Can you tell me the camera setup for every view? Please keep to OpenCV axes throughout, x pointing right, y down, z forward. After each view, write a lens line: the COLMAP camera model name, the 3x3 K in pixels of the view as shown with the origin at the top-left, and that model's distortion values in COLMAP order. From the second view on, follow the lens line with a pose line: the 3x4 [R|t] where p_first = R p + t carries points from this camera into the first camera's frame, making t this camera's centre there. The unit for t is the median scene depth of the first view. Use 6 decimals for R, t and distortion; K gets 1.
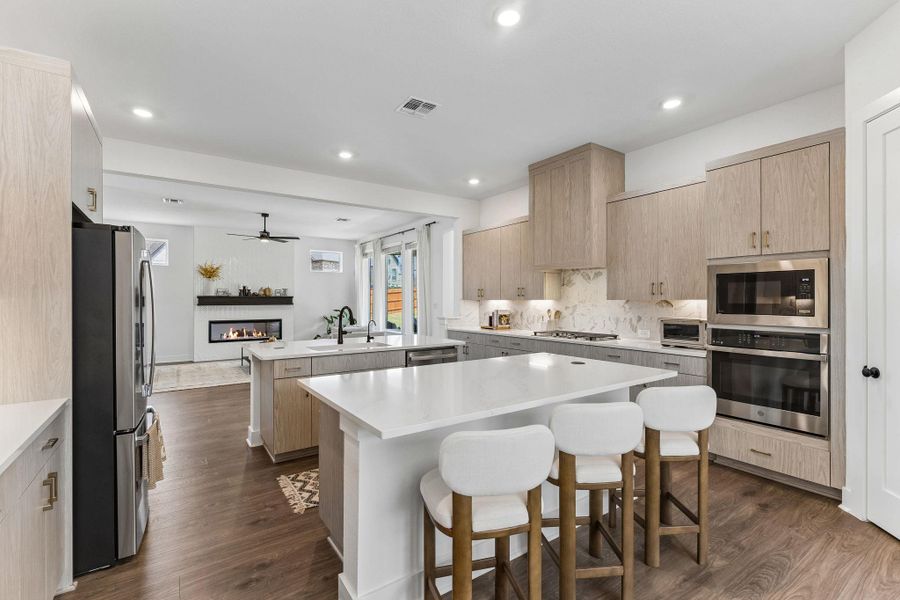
lens RADIAL K [[408.5, 0, 453.3], [0, 408.5, 298.2], [0, 0, 1]] dist [0.000947, 0.000015]
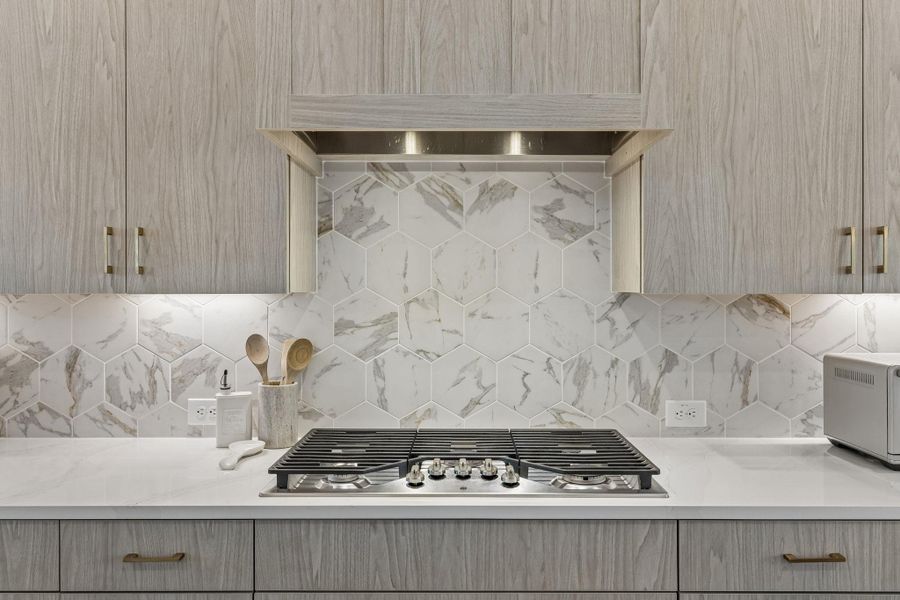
lens RADIAL K [[670.1, 0, 456.8], [0, 670.1, 288.2], [0, 0, 1]] dist [0.007282, -0.003451]
pose [[0.573338, 0.002730, 0.819315, -0.000911], [-0.003084, 0.999995, -0.001173, 0.001297], [-0.819313, -0.001854, 0.573343, 0.639335]]
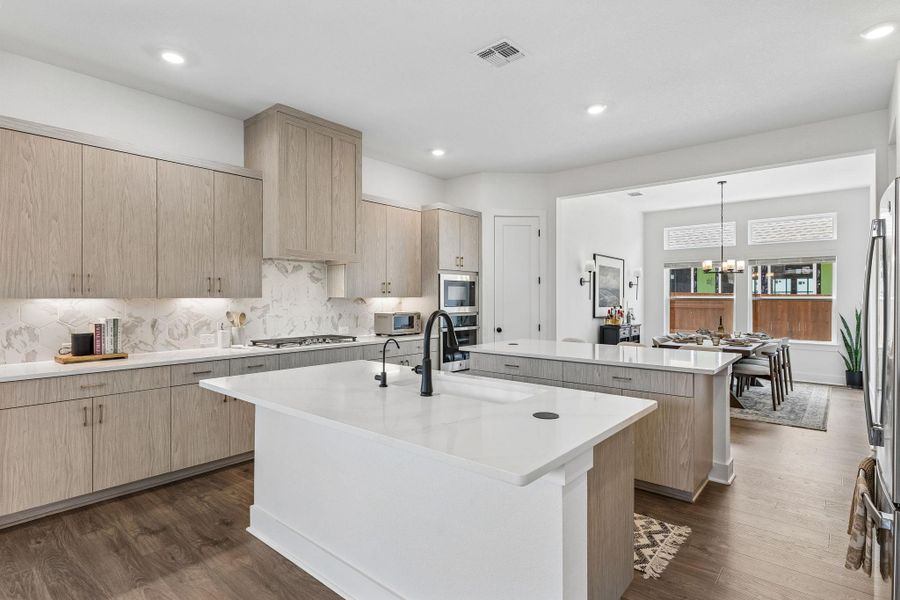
lens RADIAL K [[451.1, 0, 448.4], [0, 451.1, 300.4], [0, 0, 1]] dist [-0.008860, 0.002856]
pose [[-0.247472, -0.005423, 0.968880, -0.522765], [-0.001827, 0.999985, 0.005131, 0.003157], [-0.968893, -0.000500, -0.247479, 0.758503]]
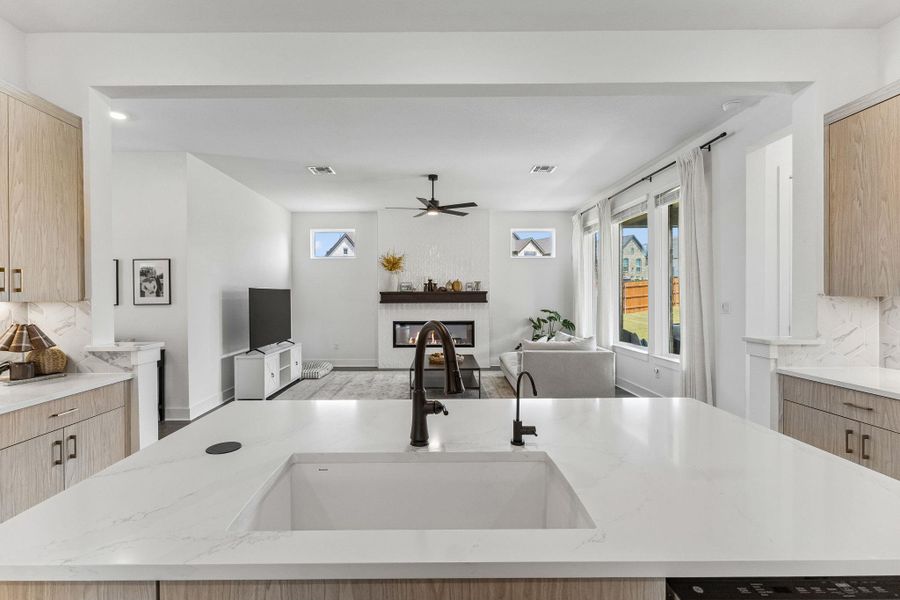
lens RADIAL K [[408.5, 0, 436.0], [0, 408.5, 300.3], [0, 0, 1]] dist [0.000947, 0.000015]
pose [[0.822571, 0.002547, -0.568657, -0.065496], [0.007200, 0.999863, 0.014893, -0.000332], [0.568618, -0.016345, 0.822440, 0.525017]]
